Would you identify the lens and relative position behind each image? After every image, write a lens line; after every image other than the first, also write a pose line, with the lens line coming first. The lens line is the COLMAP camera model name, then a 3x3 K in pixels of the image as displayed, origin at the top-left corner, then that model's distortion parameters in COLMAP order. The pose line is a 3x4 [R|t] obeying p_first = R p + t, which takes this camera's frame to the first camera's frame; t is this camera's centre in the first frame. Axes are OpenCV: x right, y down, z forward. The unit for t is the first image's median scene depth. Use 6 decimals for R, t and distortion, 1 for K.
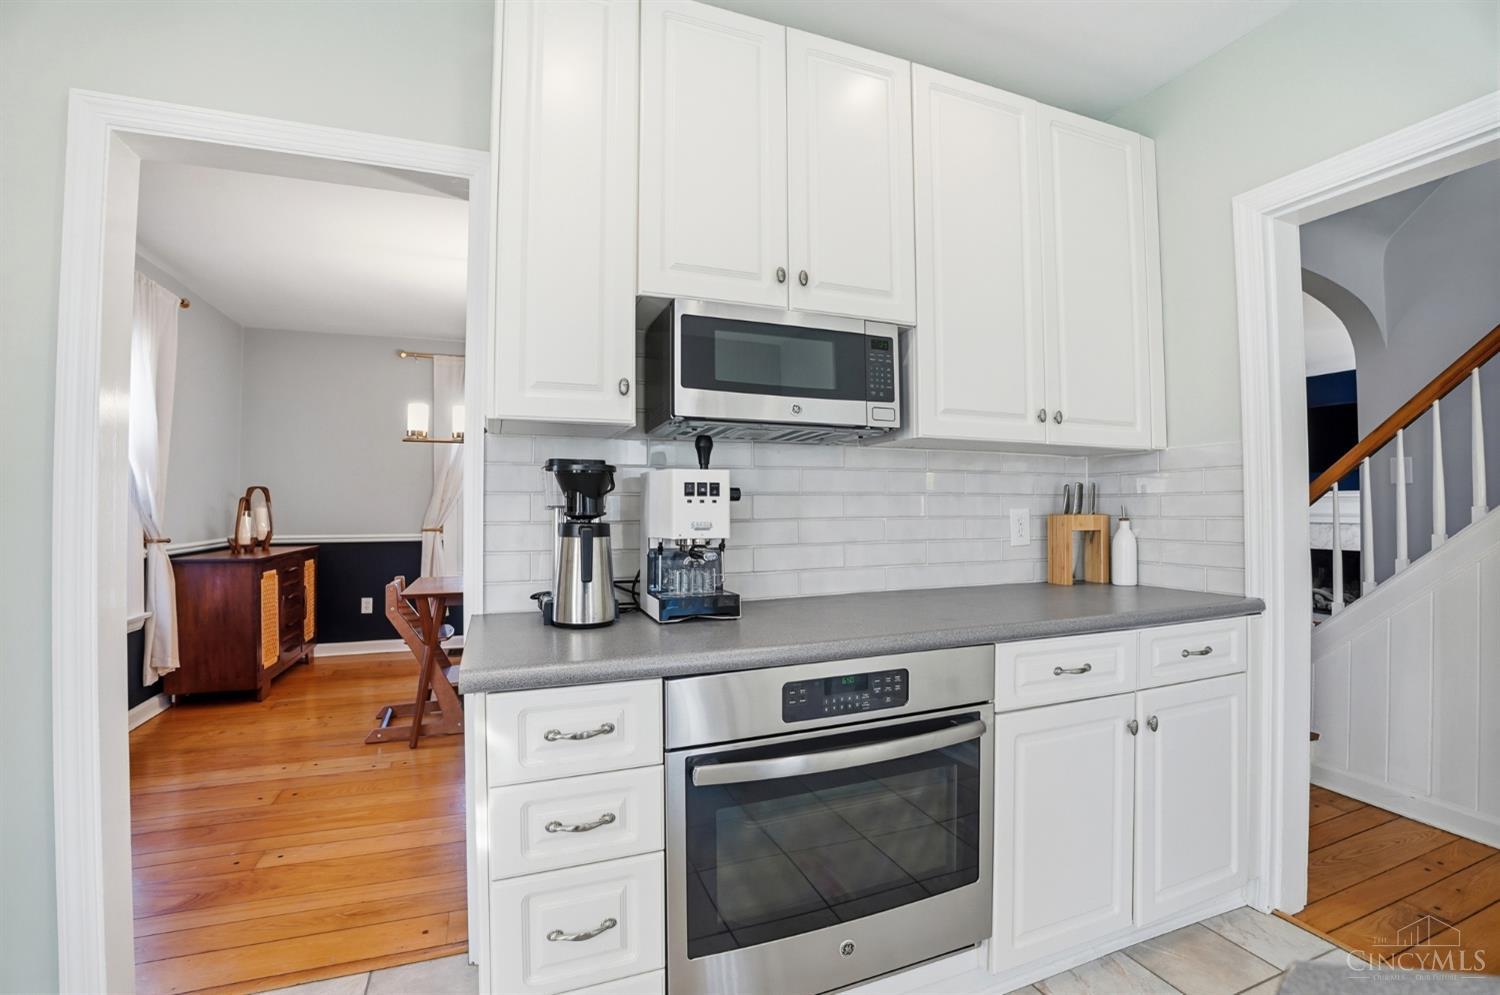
lens RADIAL K [[651.5, 0, 736.5], [0, 651.5, 498.3], [0, 0, 1]] dist [-0.048102, 0.000052]
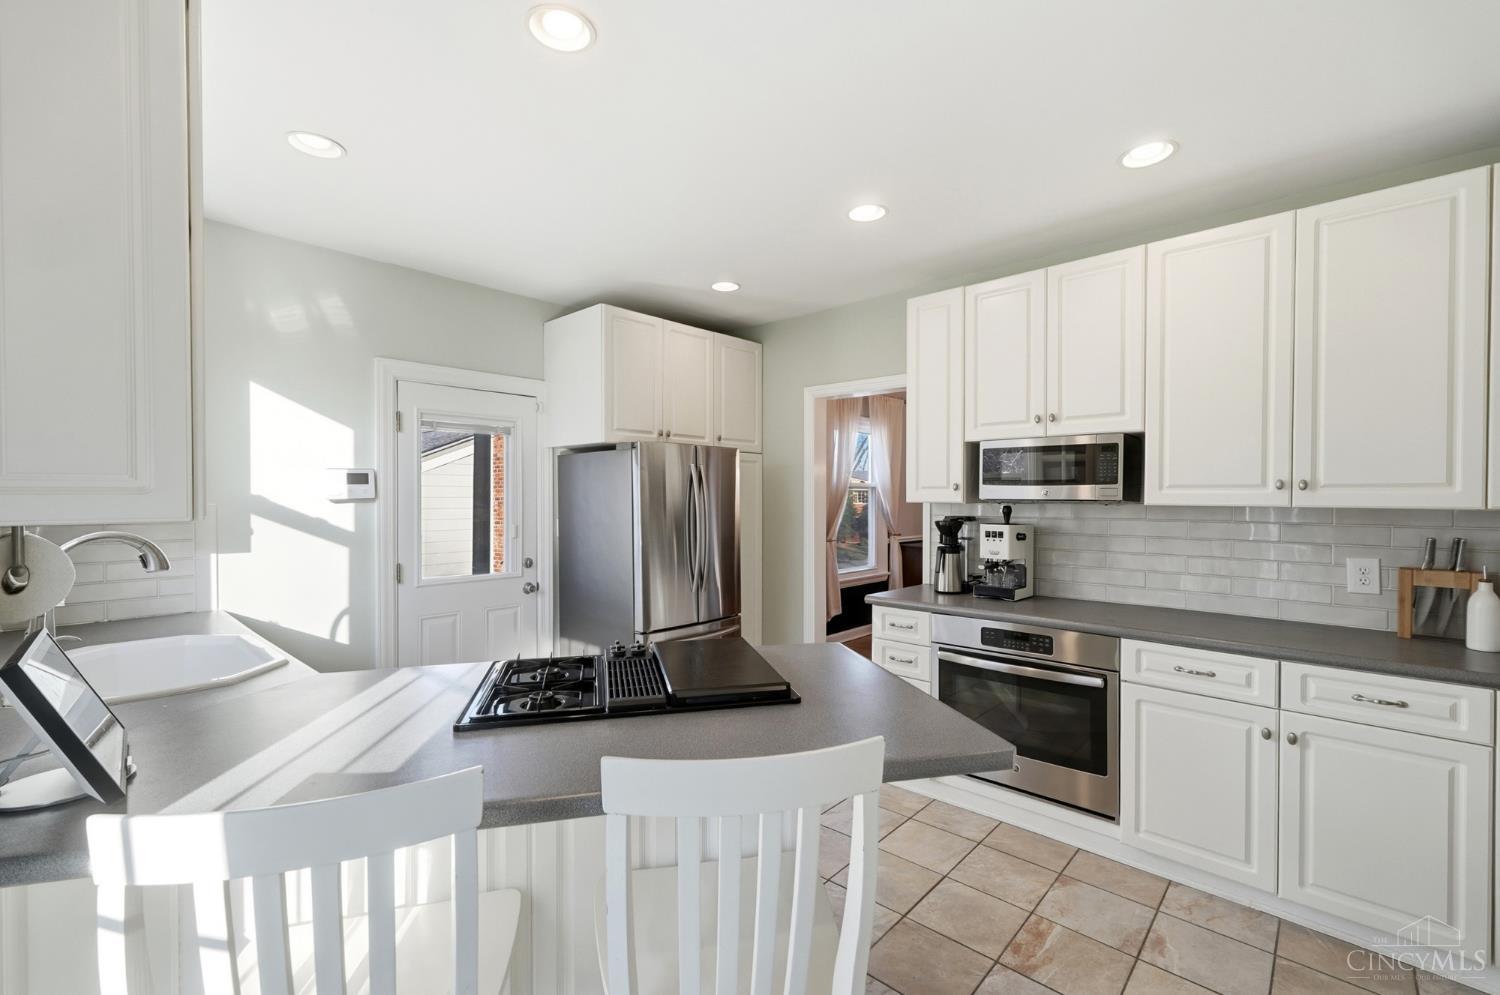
lens RADIAL K [[638.1, 0, 750.0], [0, 638.1, 497.5], [0, 0, 1]] dist [0.000903, 0.000117]
pose [[0.449957, 0.005386, -0.893034, 1.304309], [0.008160, 0.999915, 0.010142, -0.146590], [0.893013, -0.011851, 0.449875, -0.537261]]
